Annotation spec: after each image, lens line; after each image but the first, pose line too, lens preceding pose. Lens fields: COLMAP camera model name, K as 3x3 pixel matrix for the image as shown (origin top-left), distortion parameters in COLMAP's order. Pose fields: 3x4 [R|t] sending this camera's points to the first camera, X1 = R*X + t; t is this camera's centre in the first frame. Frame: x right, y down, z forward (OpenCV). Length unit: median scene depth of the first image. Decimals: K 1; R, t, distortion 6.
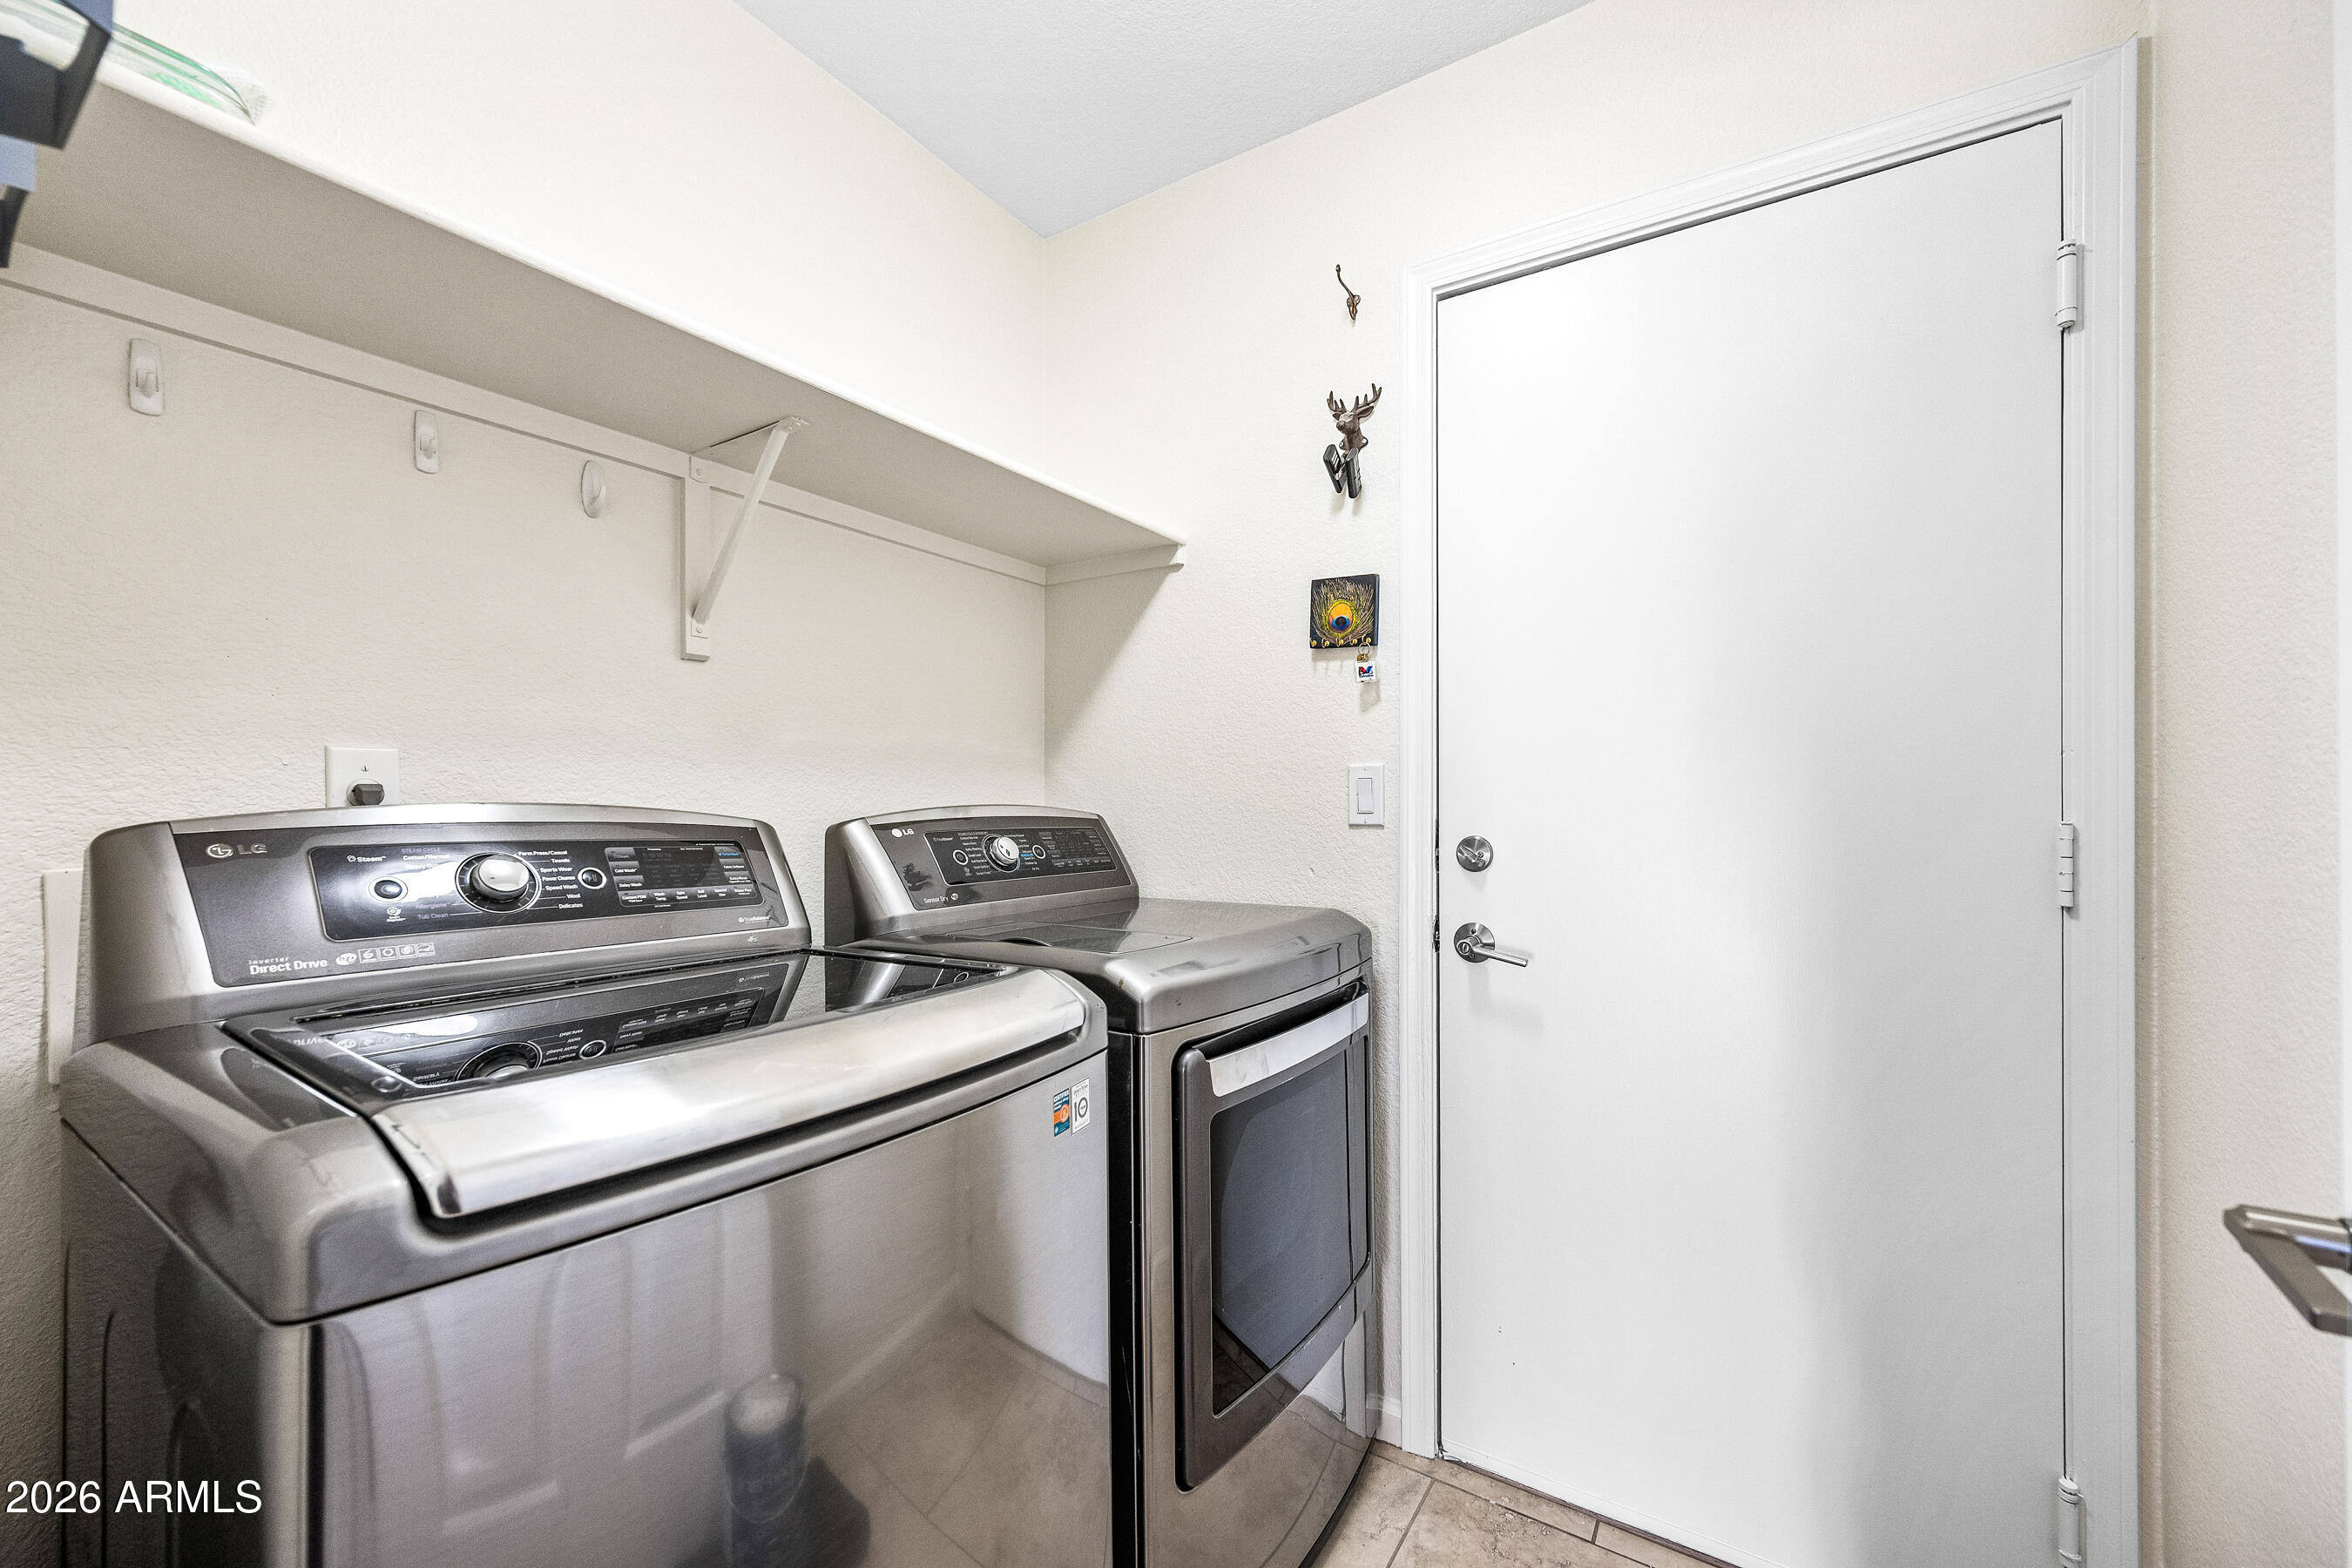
lens RADIAL K [[922.0, 0, 1174.5], [0, 922.0, 797.9], [0, 0, 1]] dist [0.001032, 0.000518]
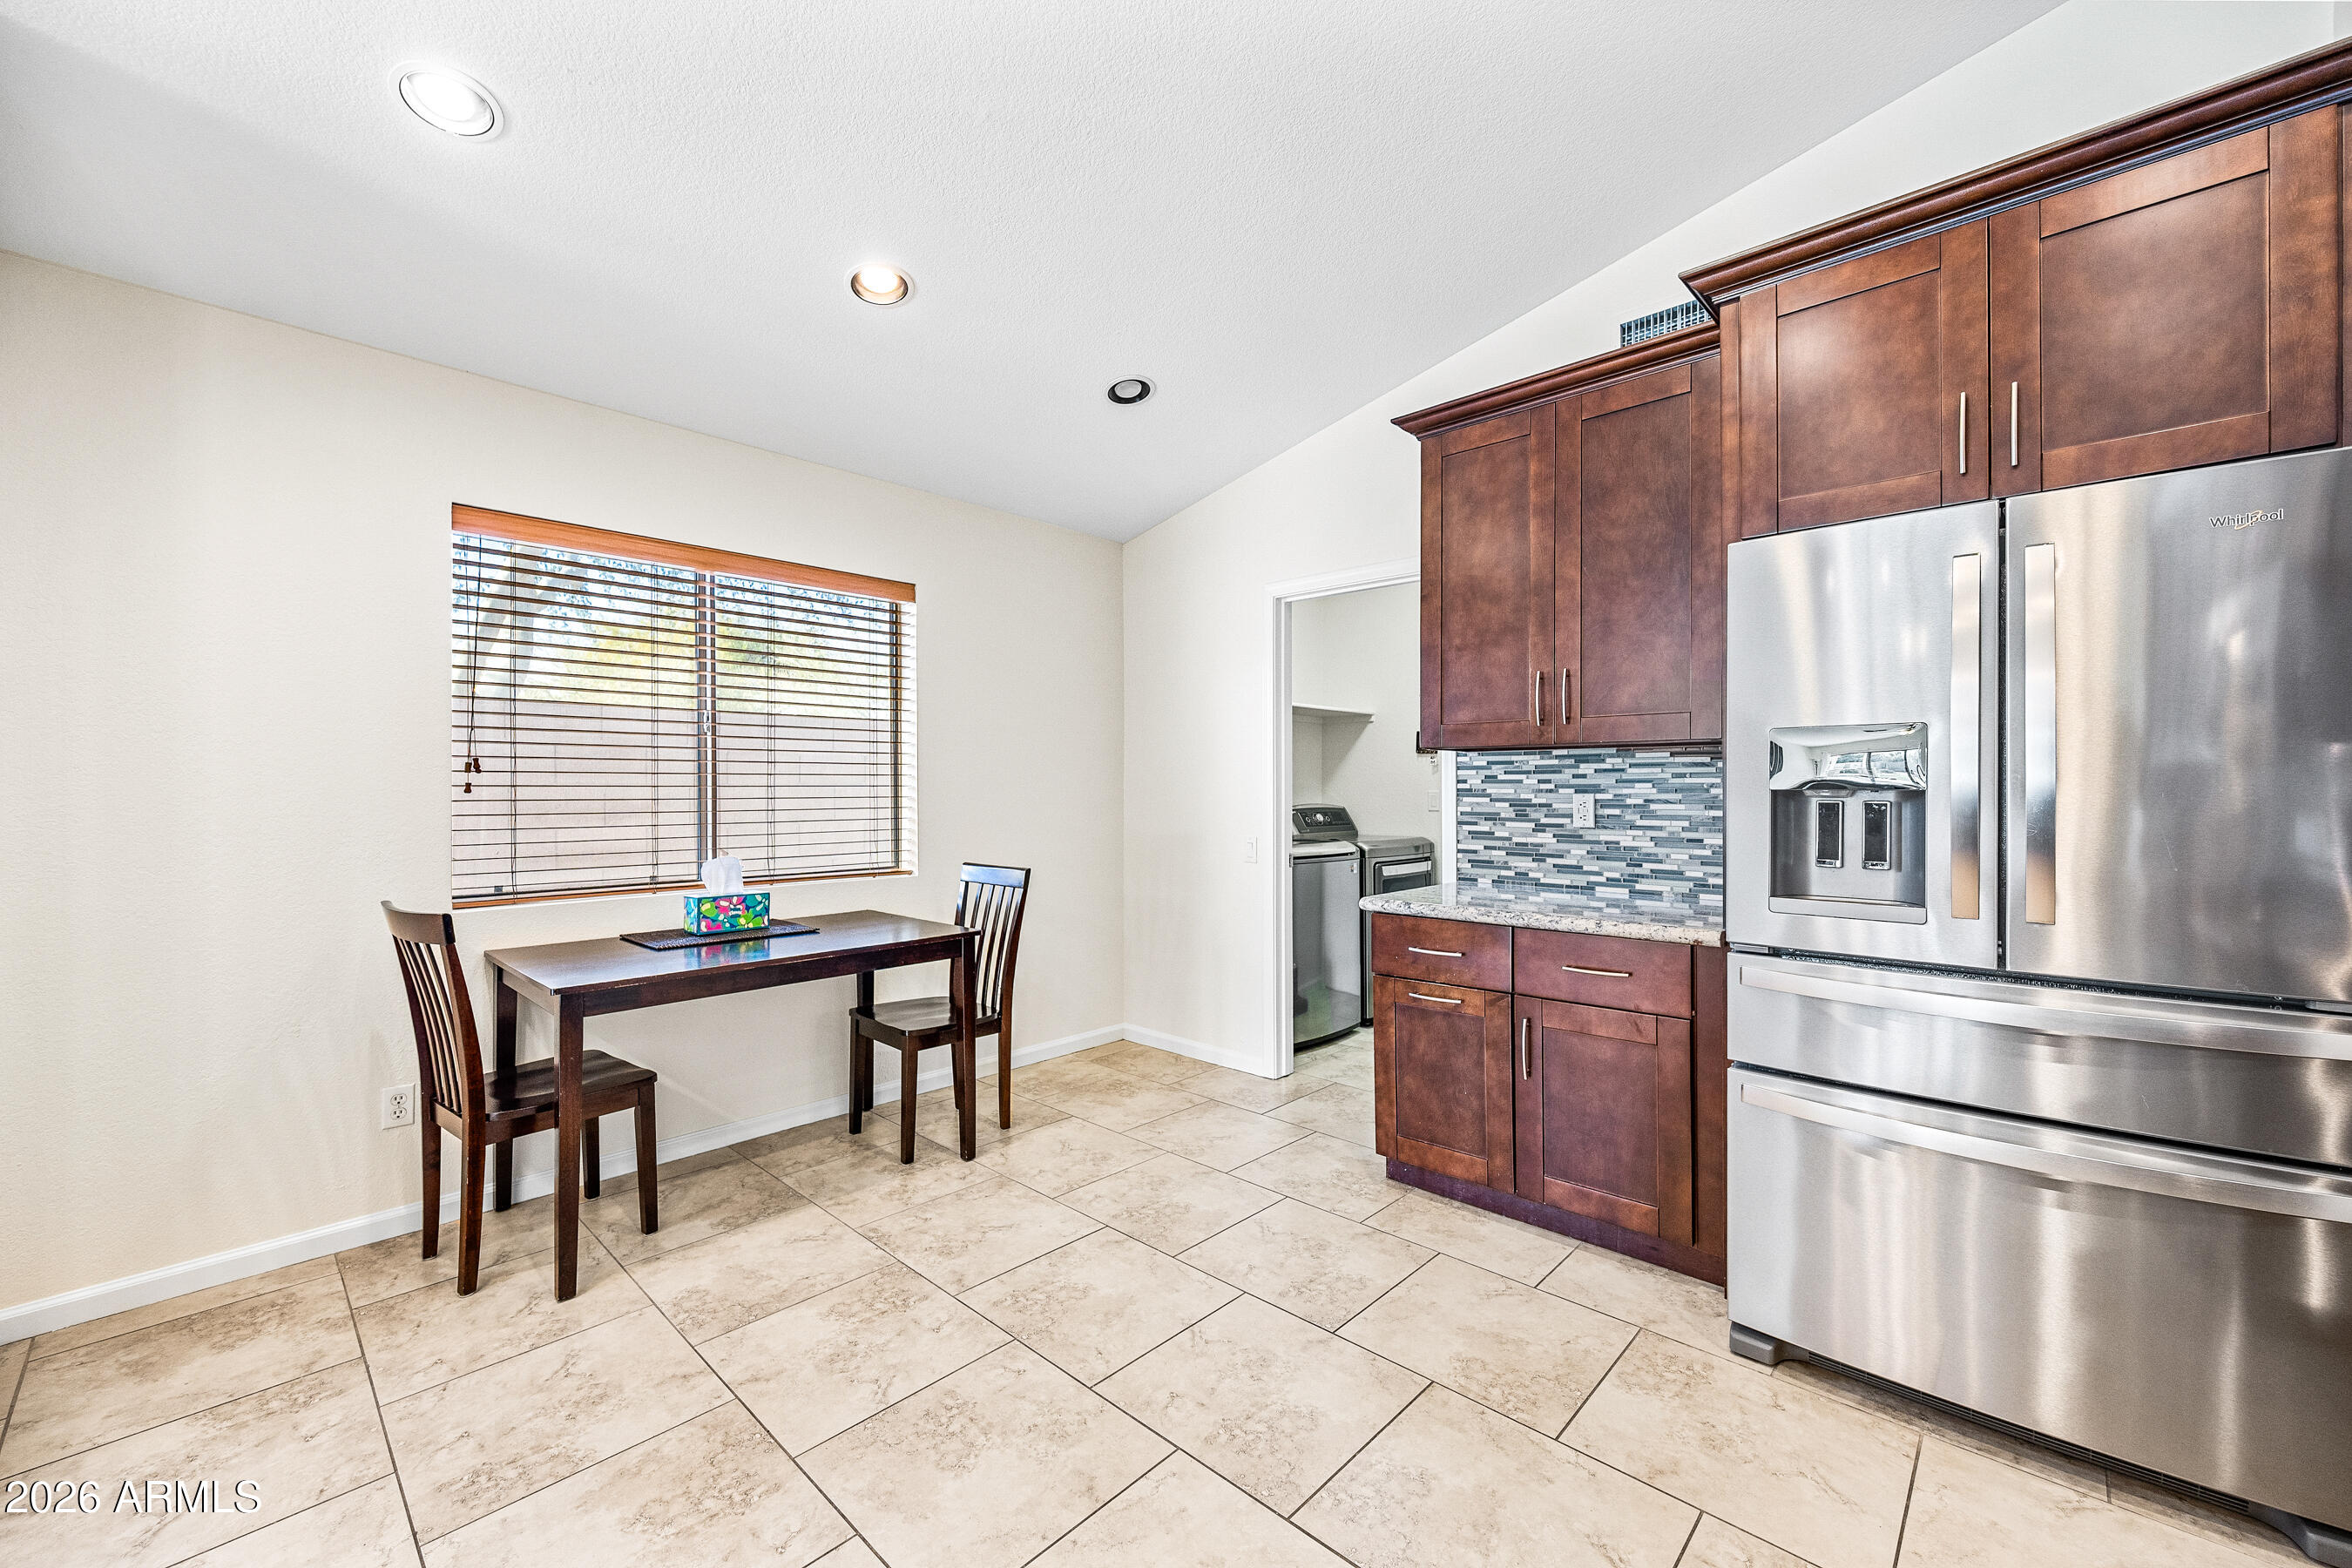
lens RADIAL K [[922.0, 0, 1180.3], [0, 922.0, 790.5], [0, 0, 1]] dist [0.001032, 0.000518]
pose [[0.983076, -0.004178, -0.183153, -0.065456], [0.005805, 0.999948, 0.008343, -0.069784], [0.183109, -0.009265, 0.983049, -2.256087]]
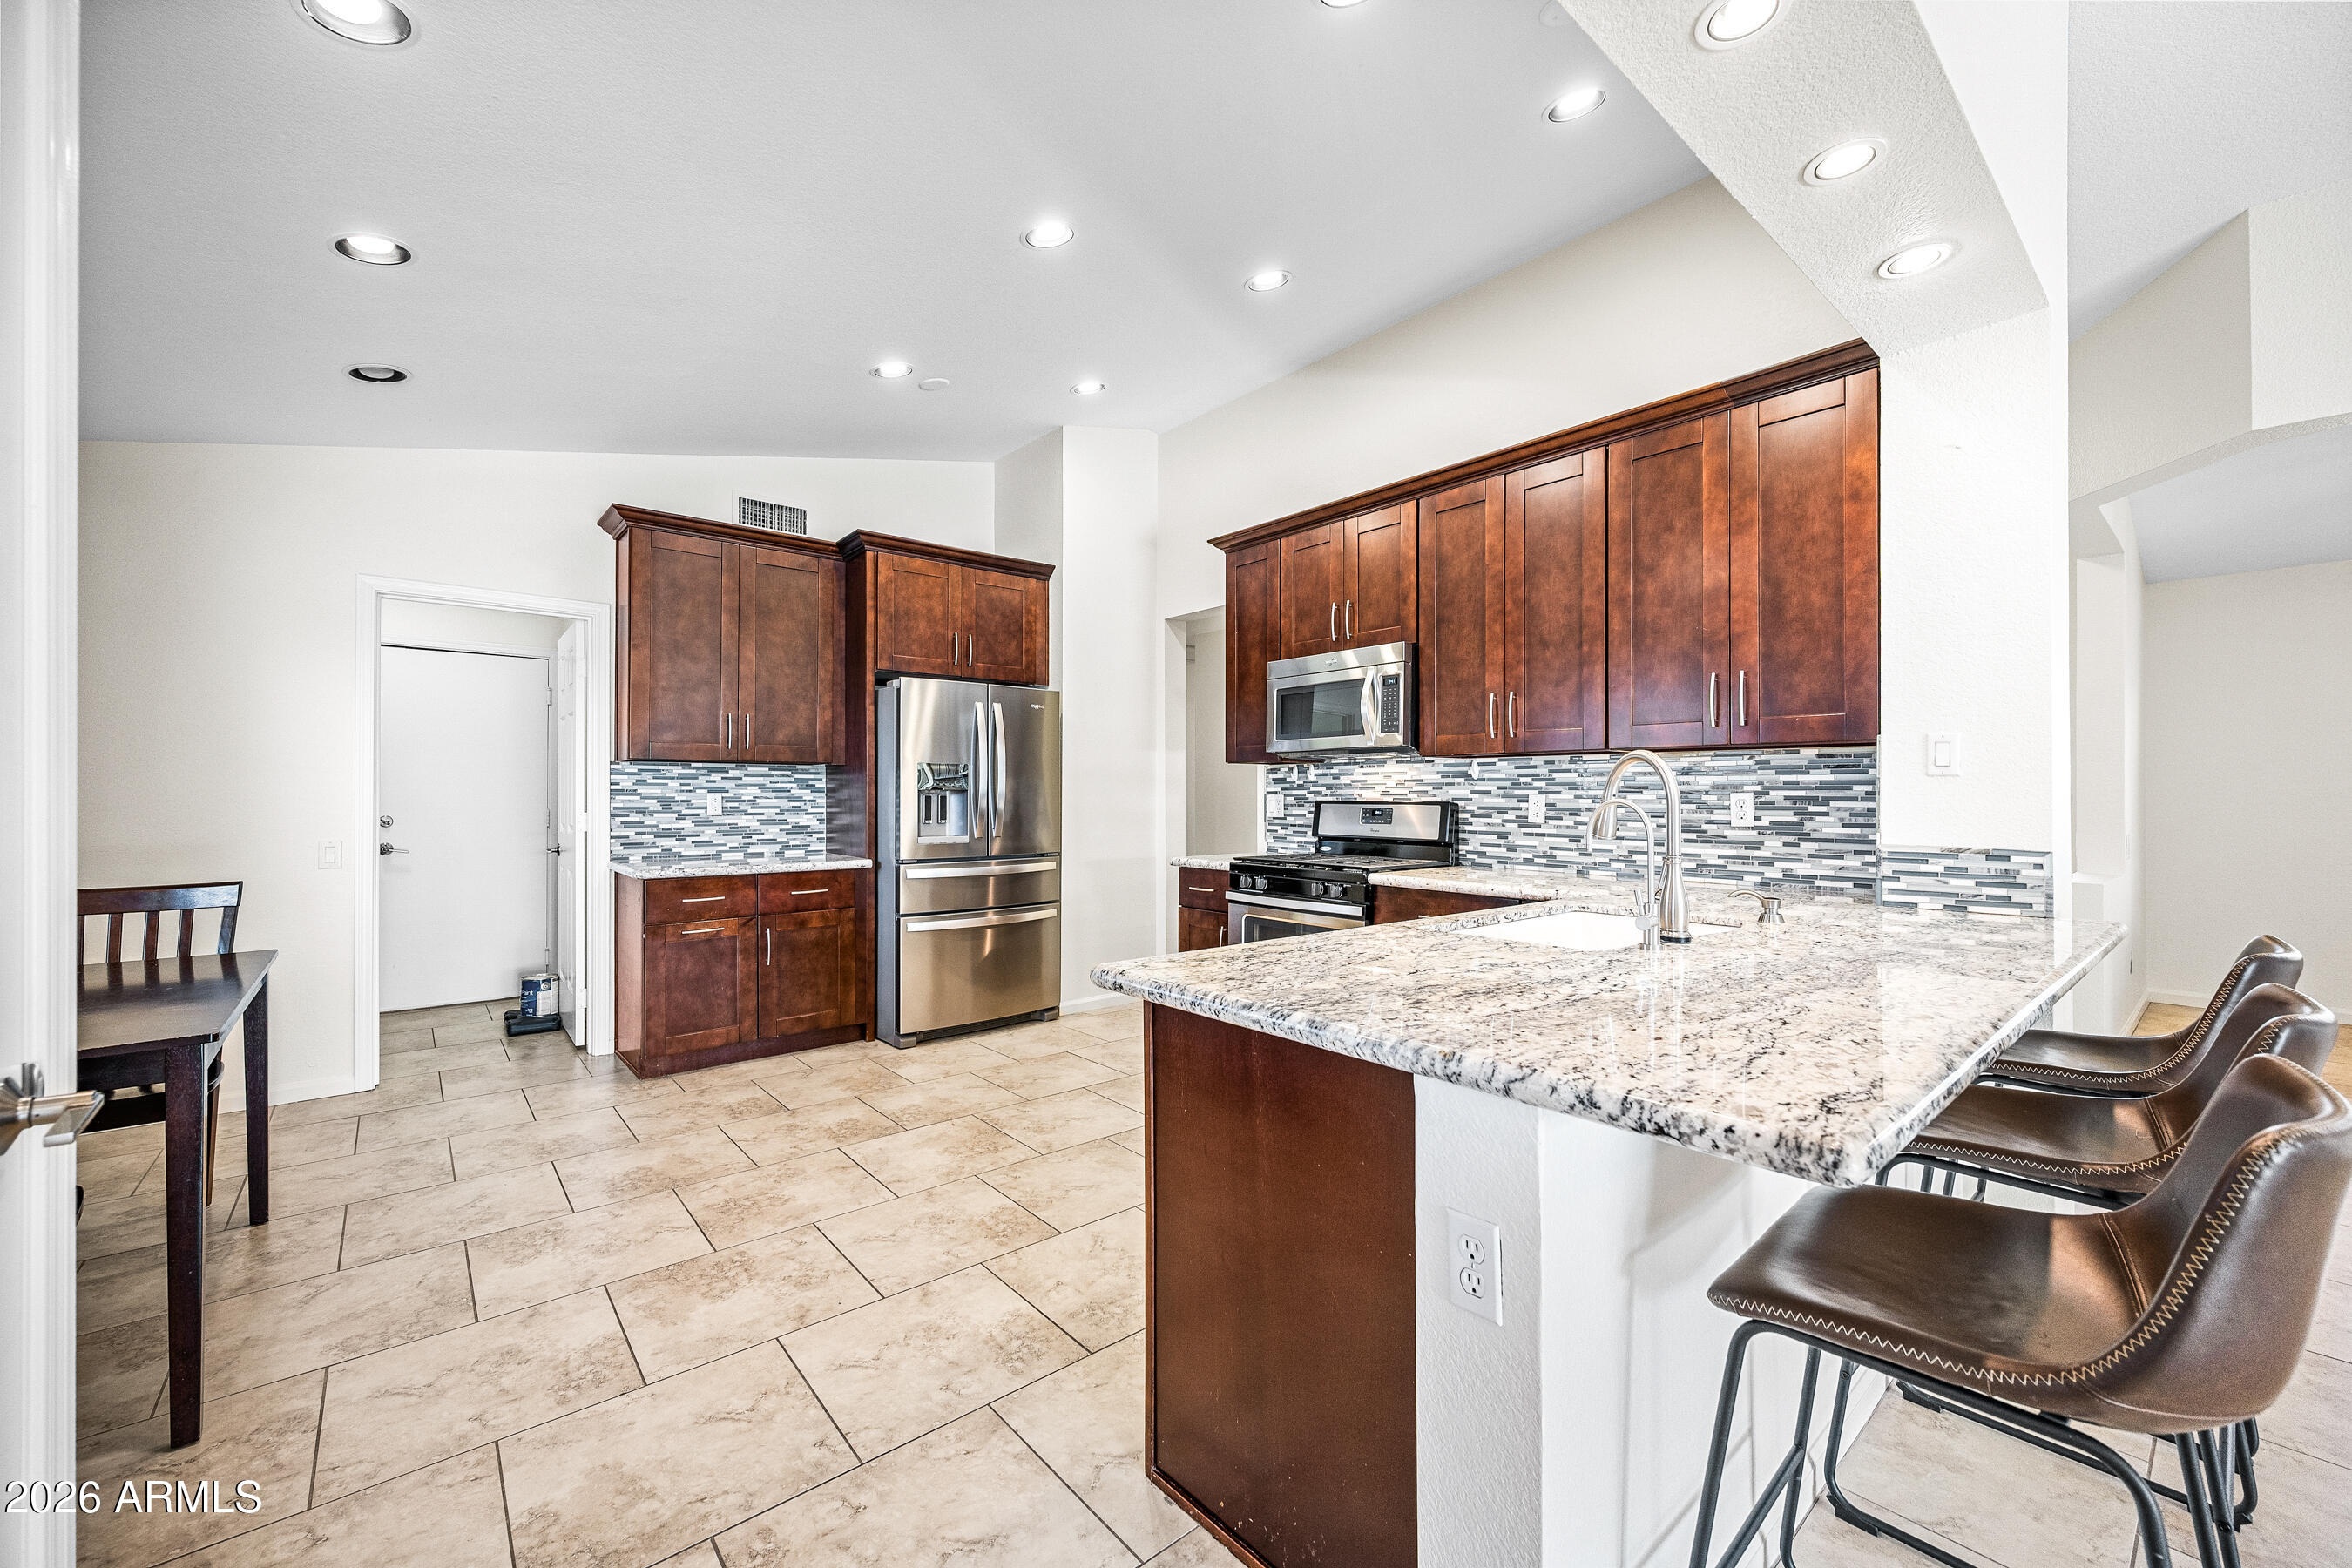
lens RADIAL K [[922.0, 0, 1185.5], [0, 922.0, 789.9], [0, 0, 1]] dist [0.001032, 0.000518]
pose [[0.287490, 0.001856, 0.957782, -3.057801], [-0.004251, 0.999991, -0.000662, -0.048790], [-0.957774, -0.003881, 0.287495, -2.611396]]
